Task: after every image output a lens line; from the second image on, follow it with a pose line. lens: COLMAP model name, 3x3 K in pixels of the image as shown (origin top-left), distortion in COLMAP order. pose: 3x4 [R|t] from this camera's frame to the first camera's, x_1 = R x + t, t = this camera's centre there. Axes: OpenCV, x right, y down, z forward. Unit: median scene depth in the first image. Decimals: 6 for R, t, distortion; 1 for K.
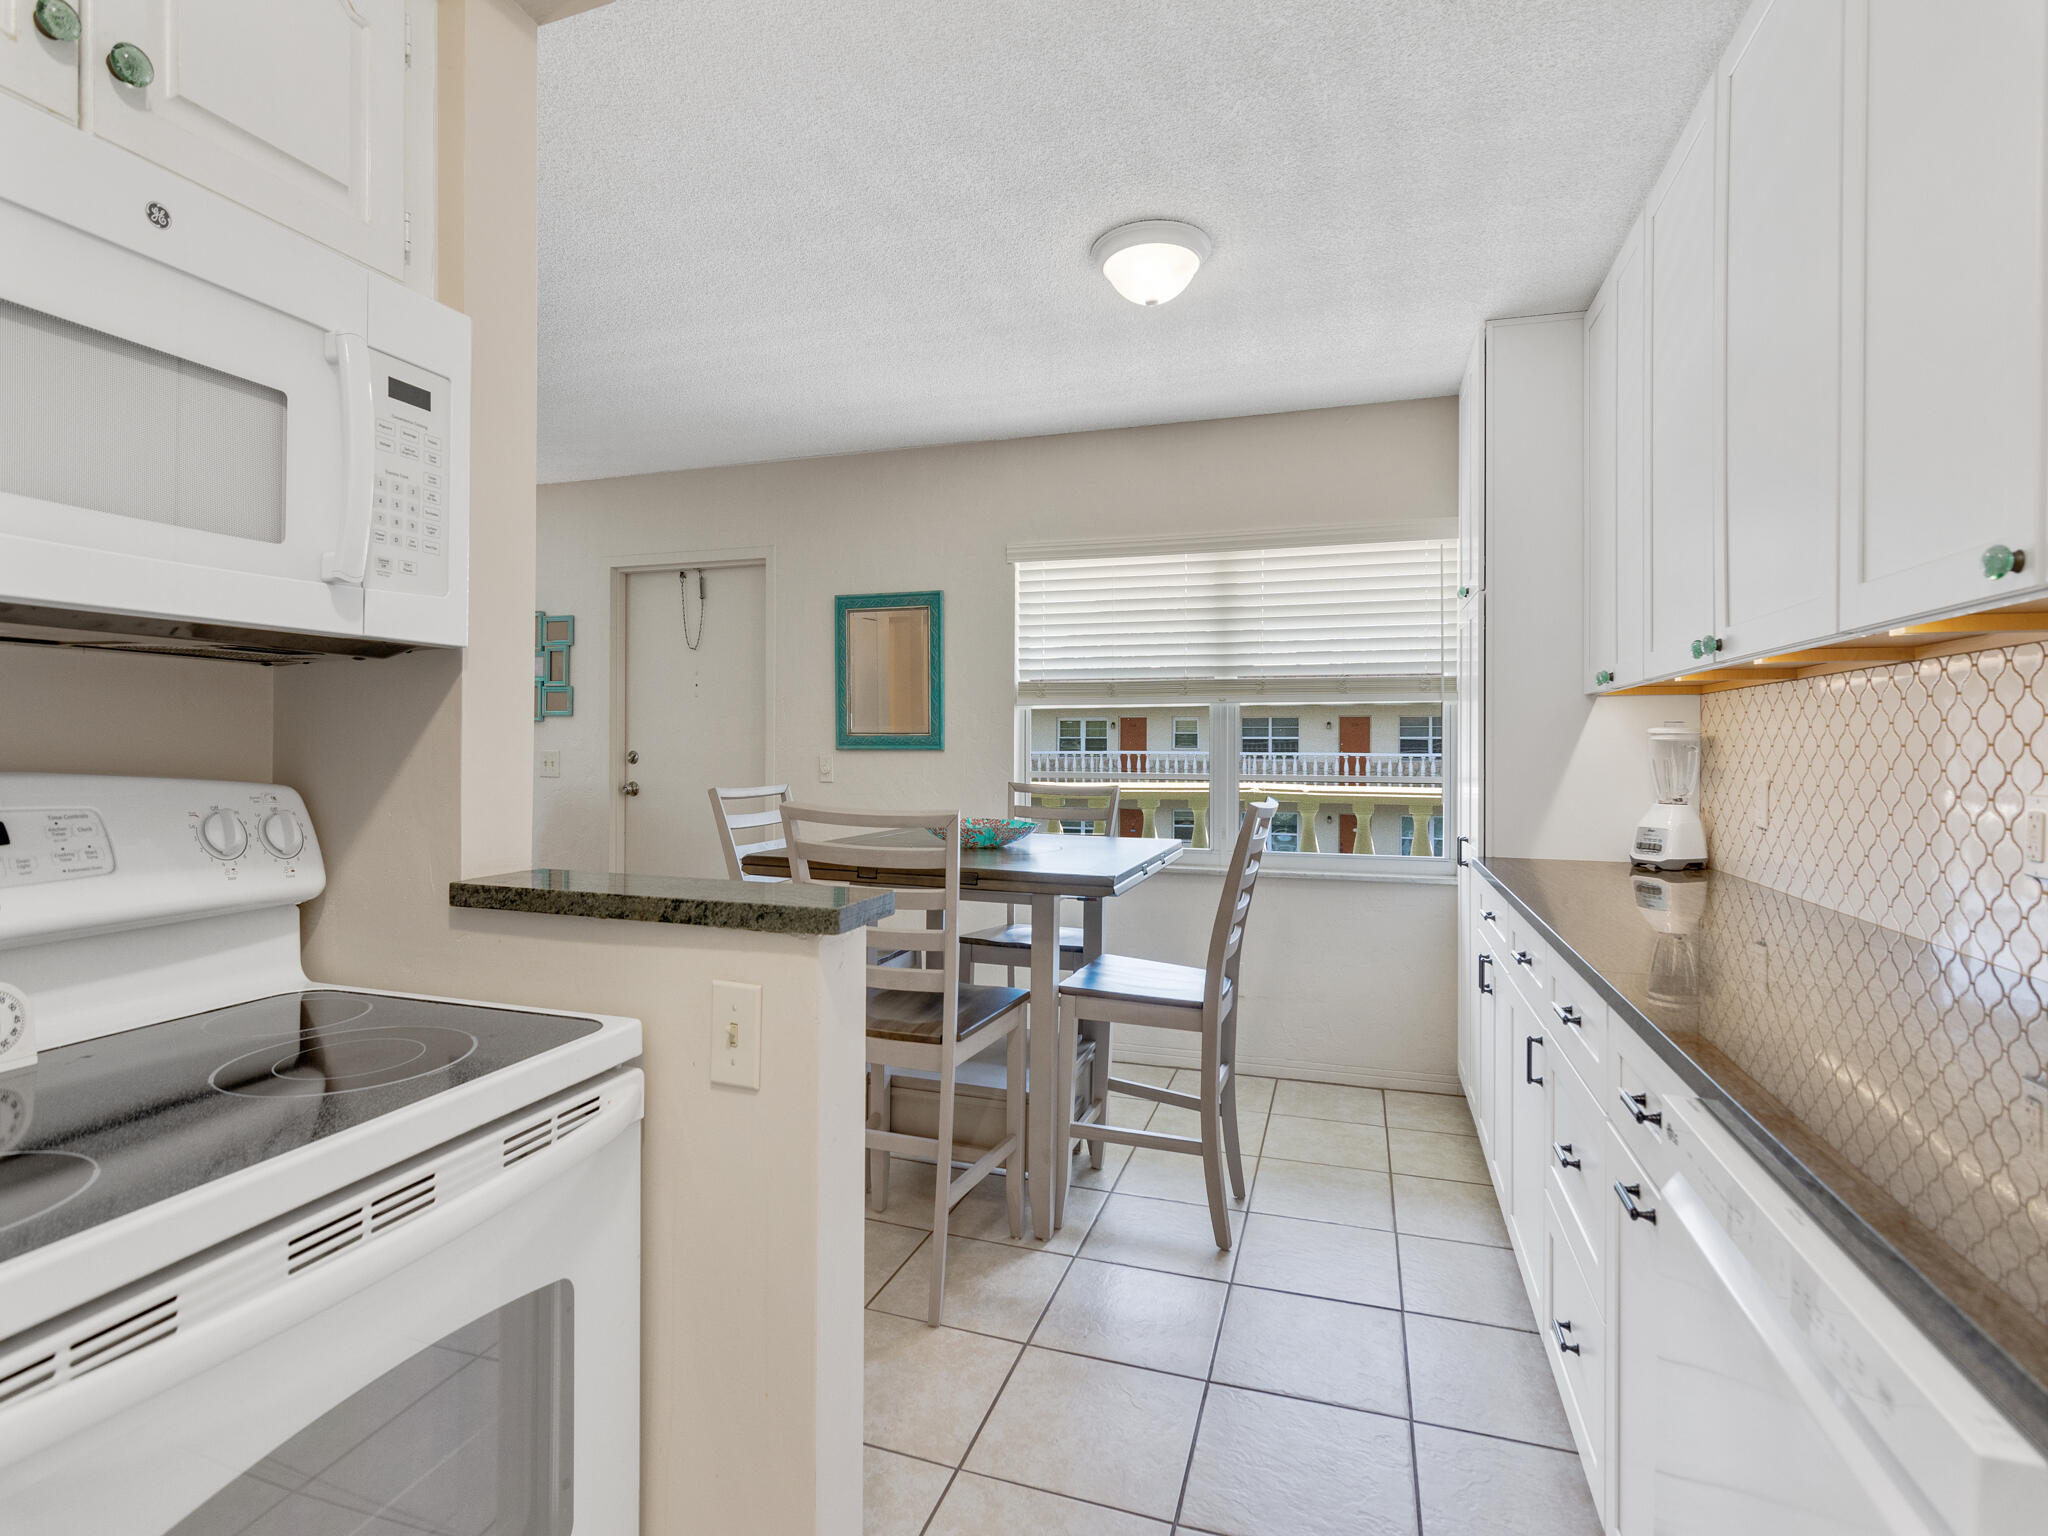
lens RADIAL K [[997.7, 0, 1029.1], [0, 997.7, 753.0], [0, 0, 1]] dist [0.005485, 0.000521]
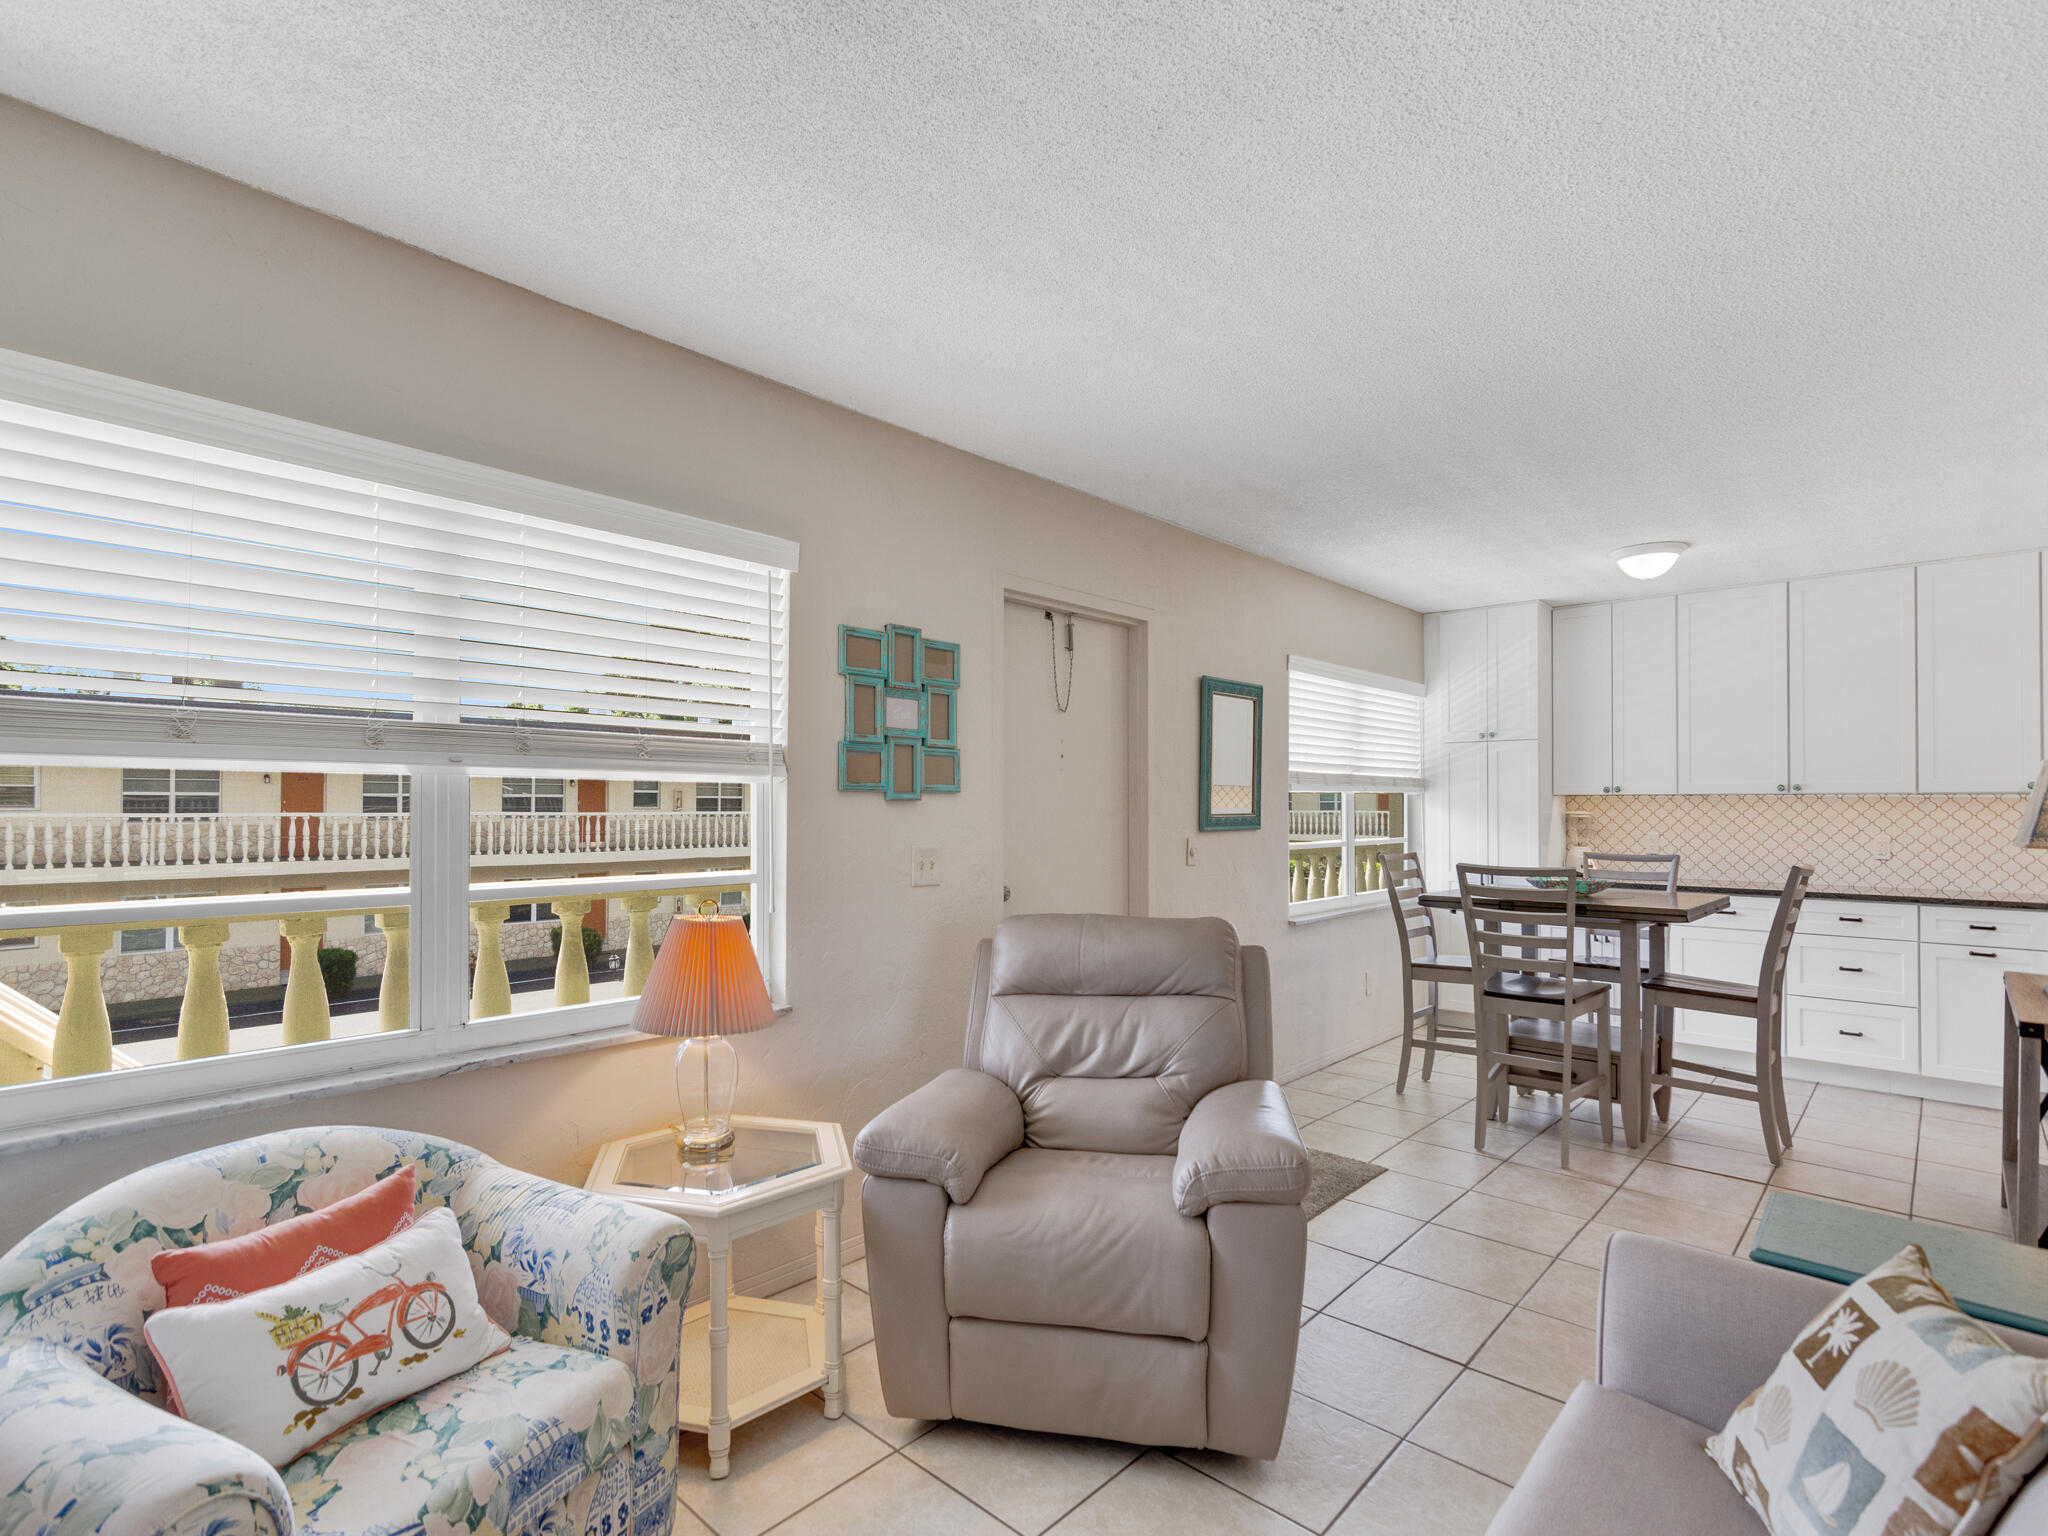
lens RADIAL K [[997.7, 0, 1028.4], [0, 997.7, 774.2], [0, 0, 1]] dist [0.005485, 0.000521]
pose [[0.429182, 0.024801, 0.902878, -1.043296], [0.004928, 0.999544, -0.029799, -0.028665], [-0.903205, 0.017239, 0.428864, 0.665668]]
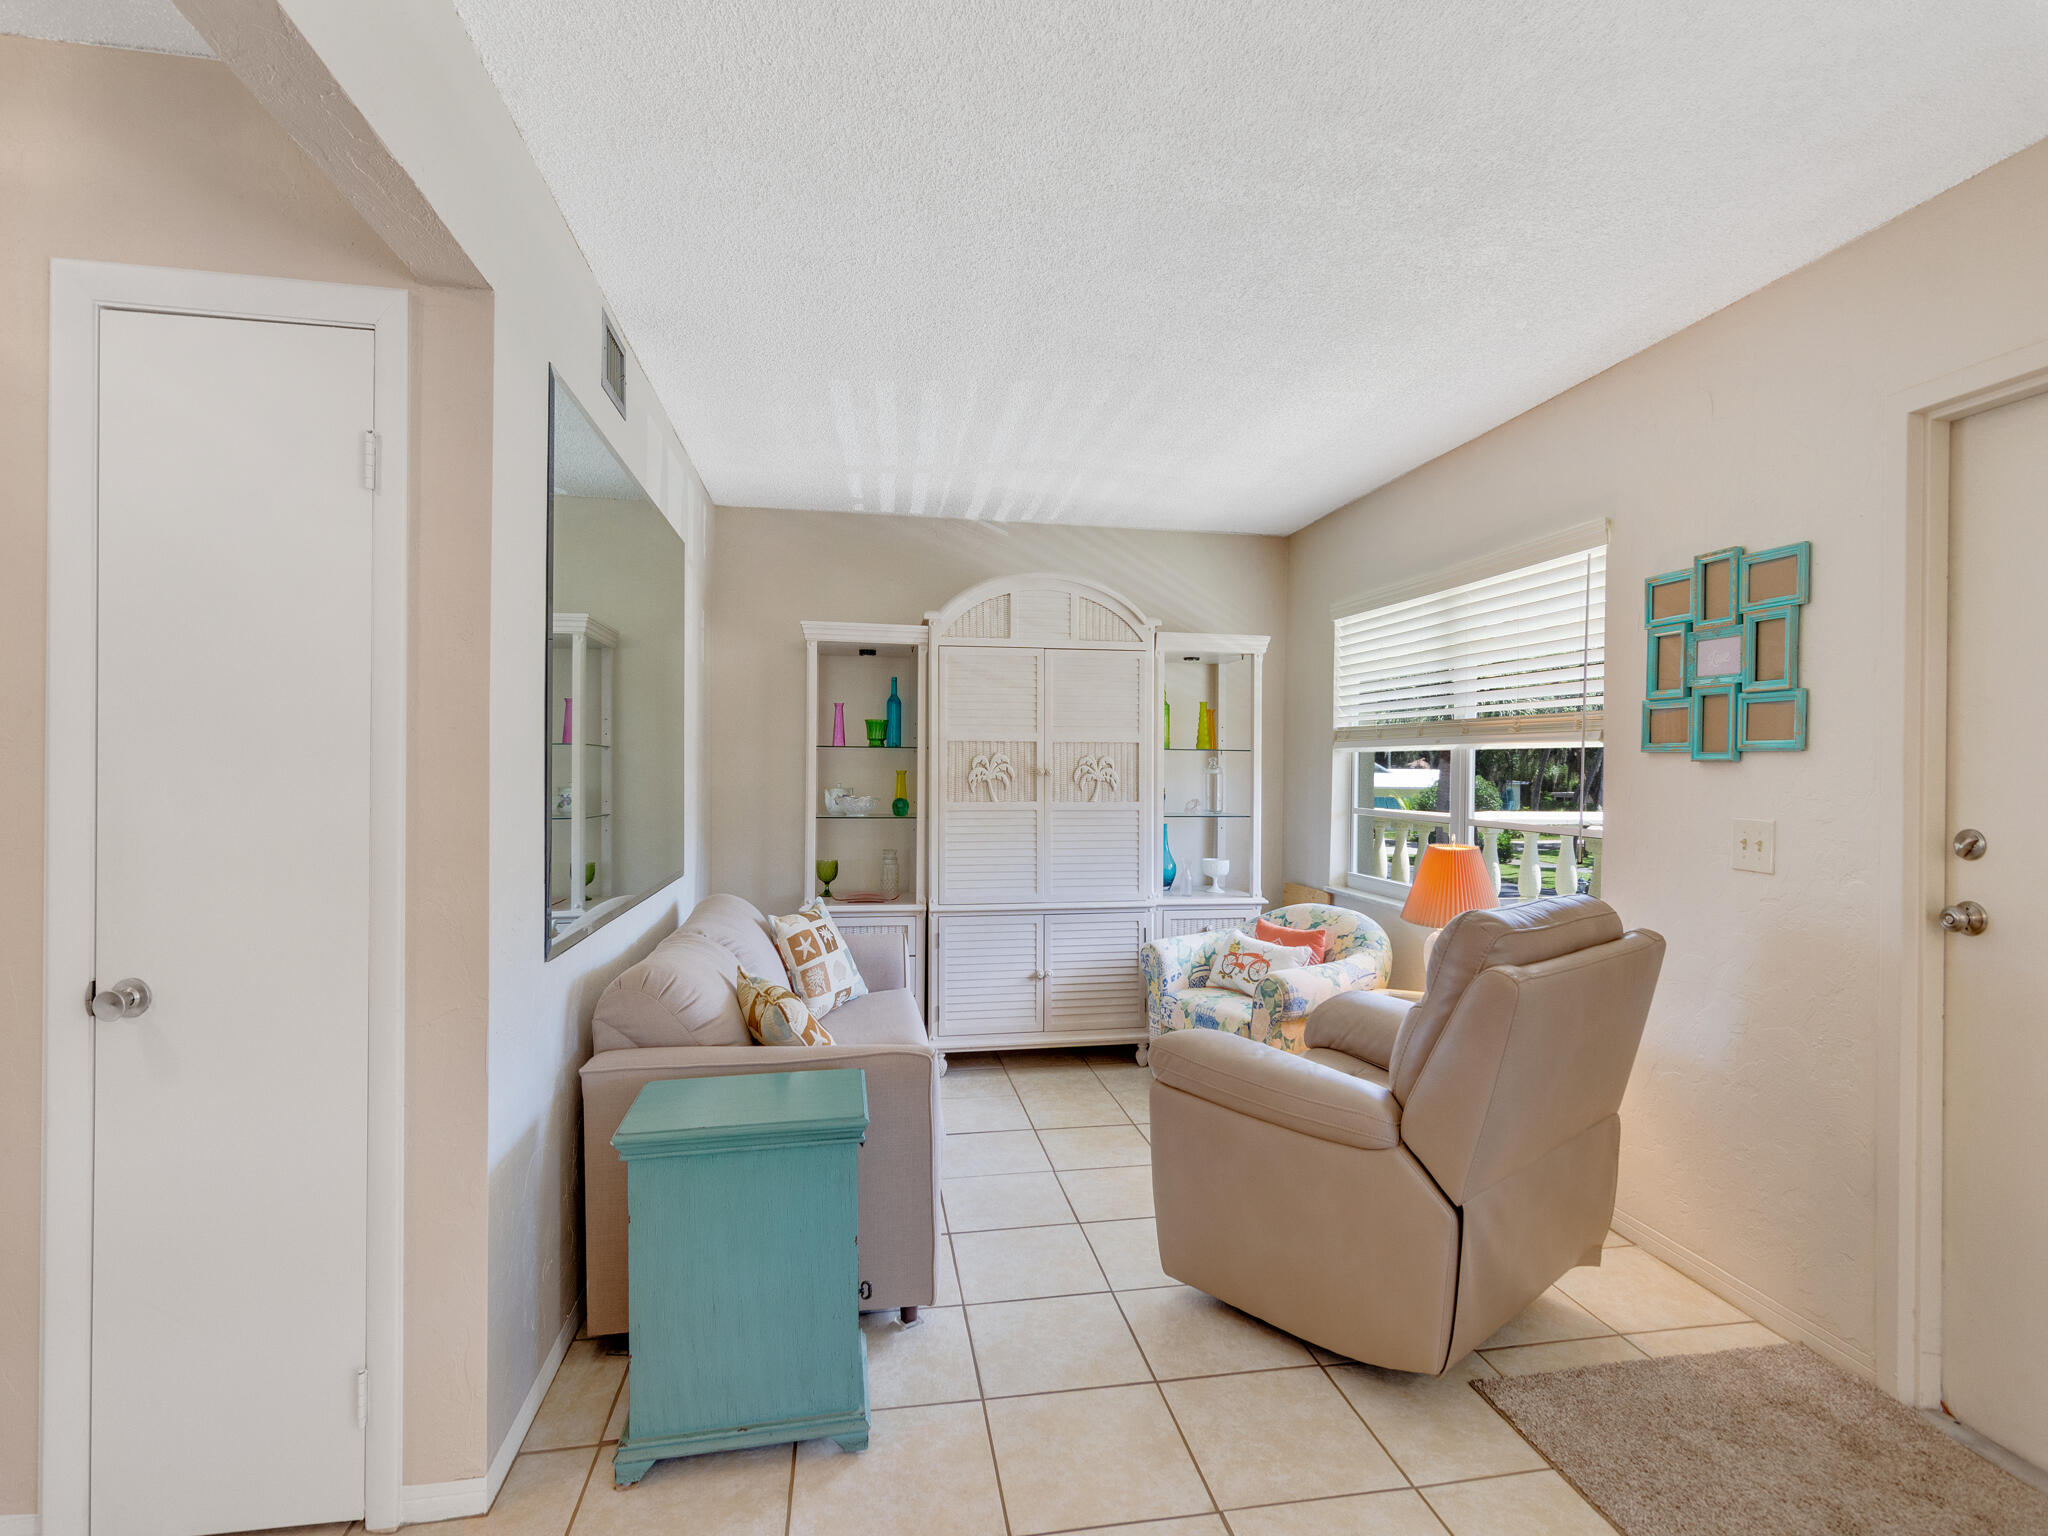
lens RADIAL K [[997.7, 0, 1029.0], [0, 997.7, 766.0], [0, 0, 1]] dist [0.005485, 0.000521]
pose [[0.465451, -0.000679, -0.885074, -0.203741], [-0.010314, 0.999928, -0.006191, -0.022325], [0.885014, 0.012010, 0.465410, 0.442623]]
